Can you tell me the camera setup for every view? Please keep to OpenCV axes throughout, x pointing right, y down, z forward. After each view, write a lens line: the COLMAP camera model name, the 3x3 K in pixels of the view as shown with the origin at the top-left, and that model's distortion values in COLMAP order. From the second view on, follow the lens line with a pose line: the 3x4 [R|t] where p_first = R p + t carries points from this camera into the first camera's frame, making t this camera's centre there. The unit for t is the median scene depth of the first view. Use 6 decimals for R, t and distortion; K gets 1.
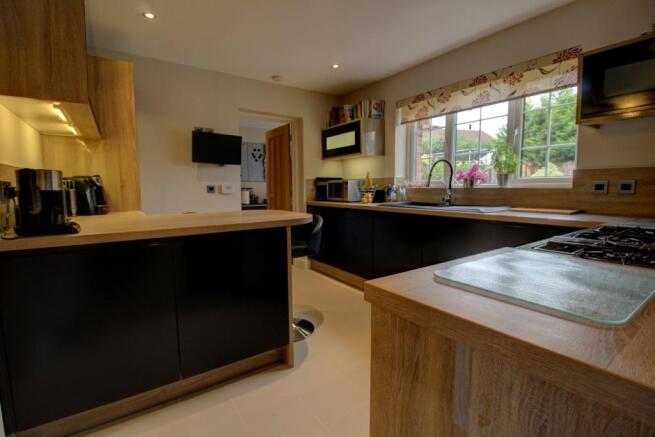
lens RADIAL K [[305.0, 0, 329.6], [0, 305.0, 219.8], [0, 0, 1]] dist [-0.004582, -0.009168]
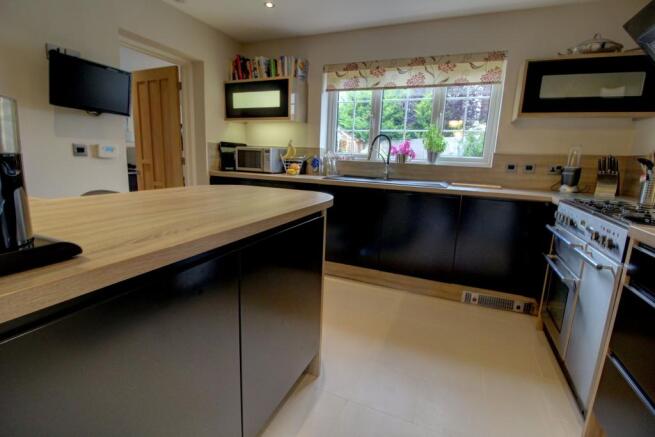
lens RADIAL K [[305.0, 0, 327.4], [0, 305.0, 217.3], [0, 0, 1]] dist [-0.004582, -0.009168]
pose [[0.845101, -0.061165, 0.531097, -0.290301], [0.010132, 0.995087, 0.098480, -0.017997], [-0.534511, -0.077845, 0.841569, 0.176057]]
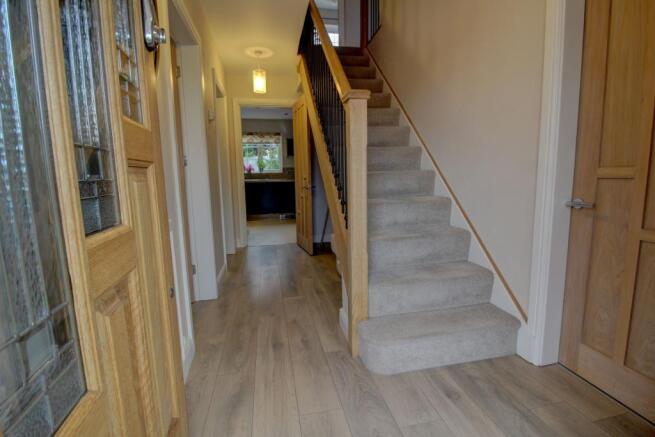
lens RADIAL K [[305.0, 0, 326.7], [0, 305.0, 216.4], [0, 0, 1]] dist [-0.004582, -0.009168]
pose [[0.387723, -0.134465, 0.911916, -1.439624], [0.110909, 0.988921, 0.098663, 0.066390], [-0.915079, 0.062886, 0.398341, -0.532710]]
